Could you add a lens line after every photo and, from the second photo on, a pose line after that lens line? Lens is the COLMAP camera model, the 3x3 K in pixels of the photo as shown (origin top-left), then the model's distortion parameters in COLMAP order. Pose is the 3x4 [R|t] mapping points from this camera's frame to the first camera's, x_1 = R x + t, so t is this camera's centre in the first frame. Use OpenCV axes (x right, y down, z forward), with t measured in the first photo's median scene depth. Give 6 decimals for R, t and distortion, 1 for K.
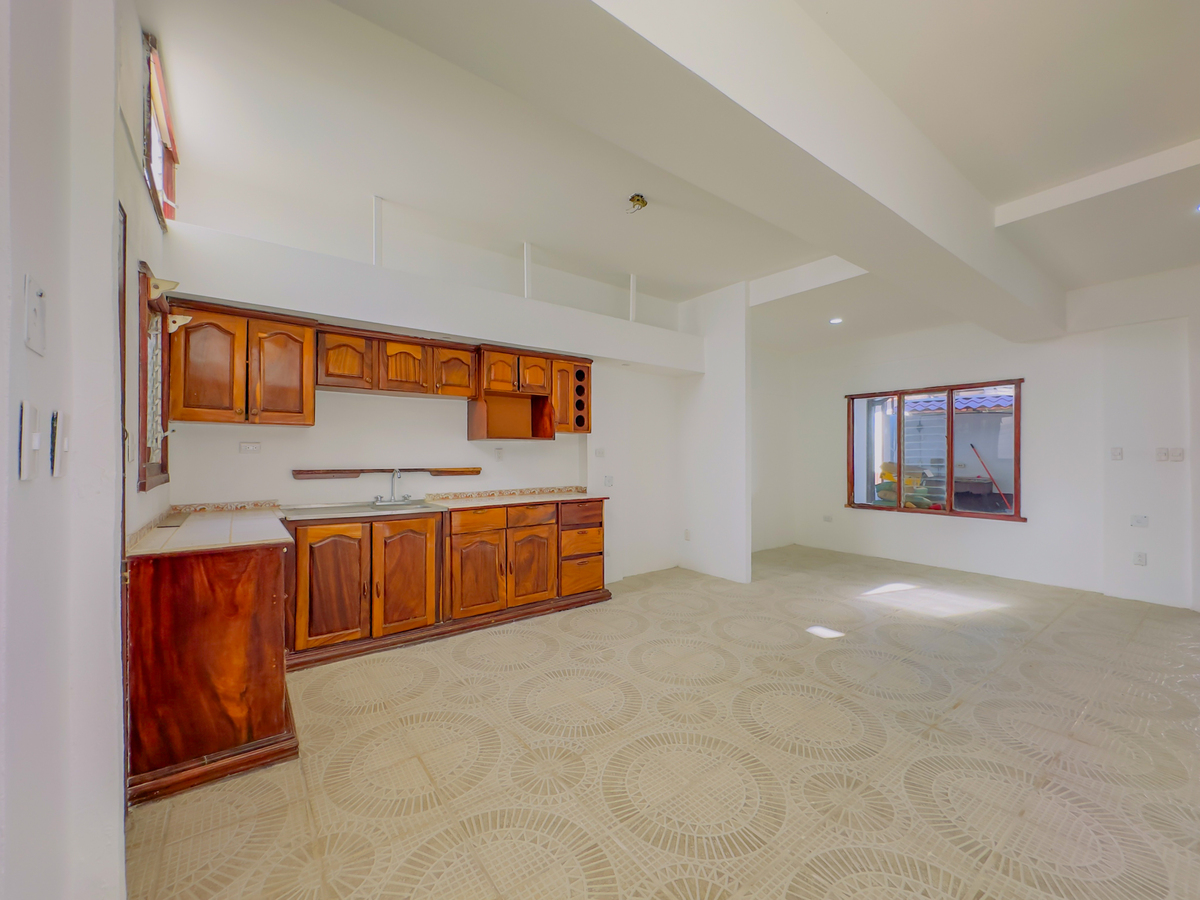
lens RADIAL K [[493.1, 0, 608.3], [0, 493.1, 453.3], [0, 0, 1]] dist [-0.002187, -0.000315]
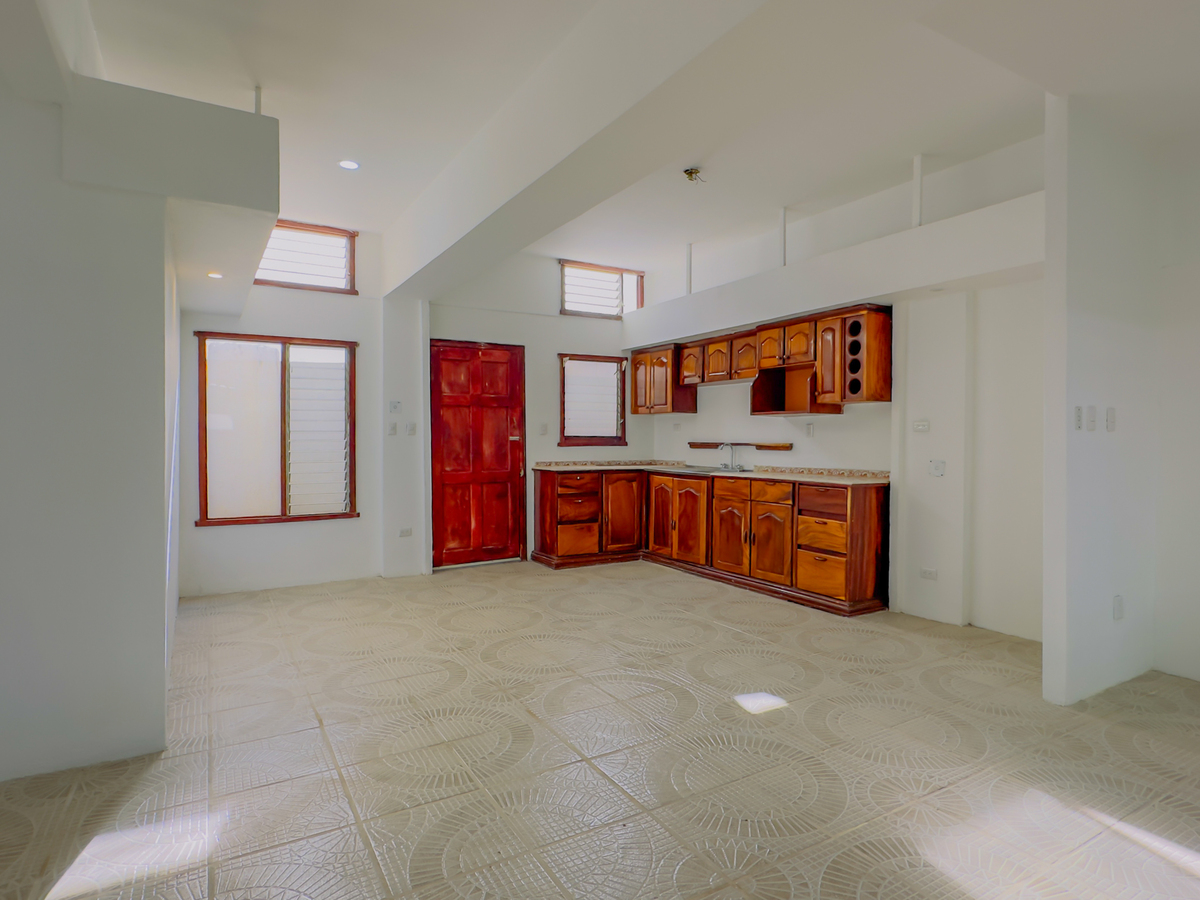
lens RADIAL K [[683.1, 0, 594.2], [0, 683.1, 449.0], [0, 0, 1]] dist [-0.003017, -0.000705]
pose [[-0.138276, 0.014054, -0.990294, 1.250919], [0.000379, 0.999900, 0.014137, 0.021768], [0.990394, 0.001580, -0.138267, 0.852423]]
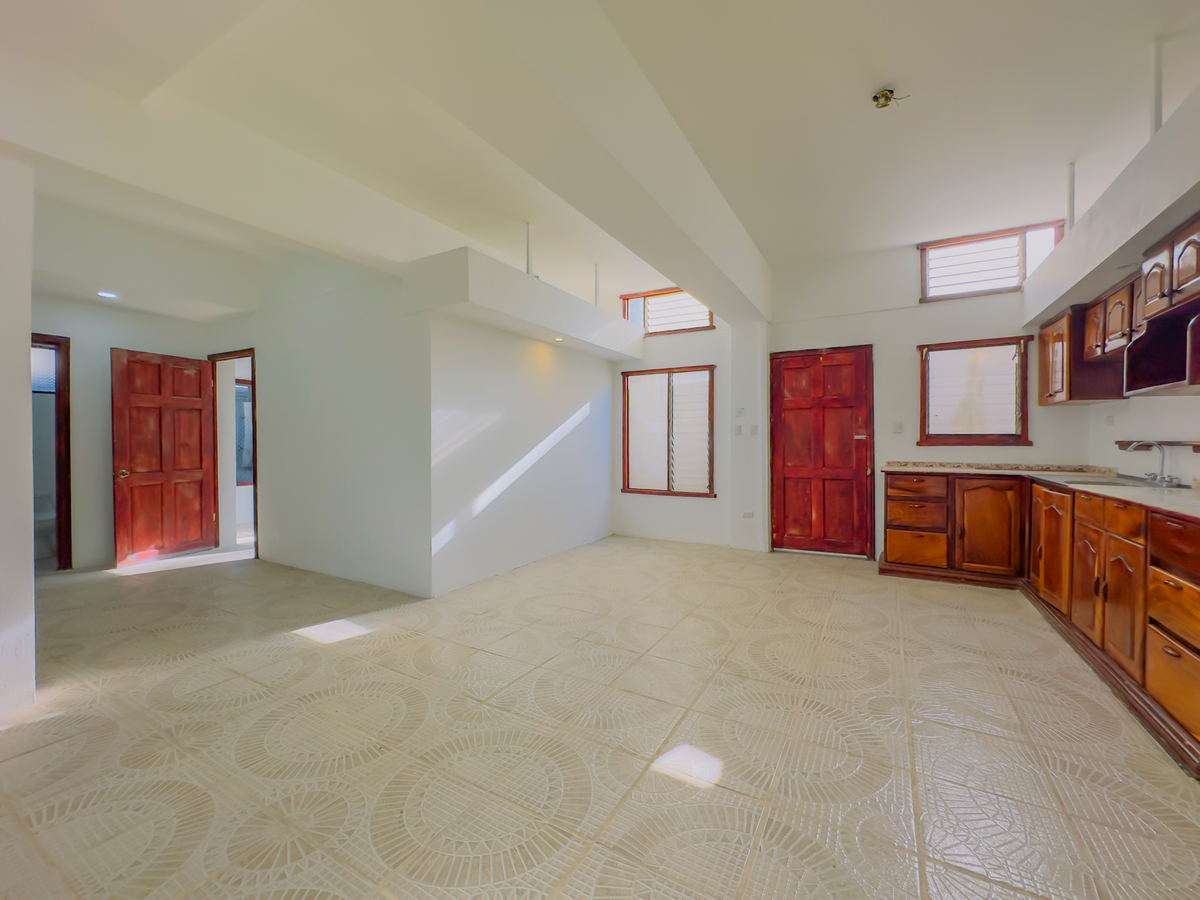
lens RADIAL K [[493.1, 0, 598.0], [0, 493.1, 445.8], [0, 0, 1]] dist [-0.002187, -0.000315]
pose [[-0.932643, 0.000664, -0.360800, 0.659220], [-0.001857, 0.999976, 0.006641, 0.033793], [0.360795, 0.006864, -0.932620, 1.344195]]
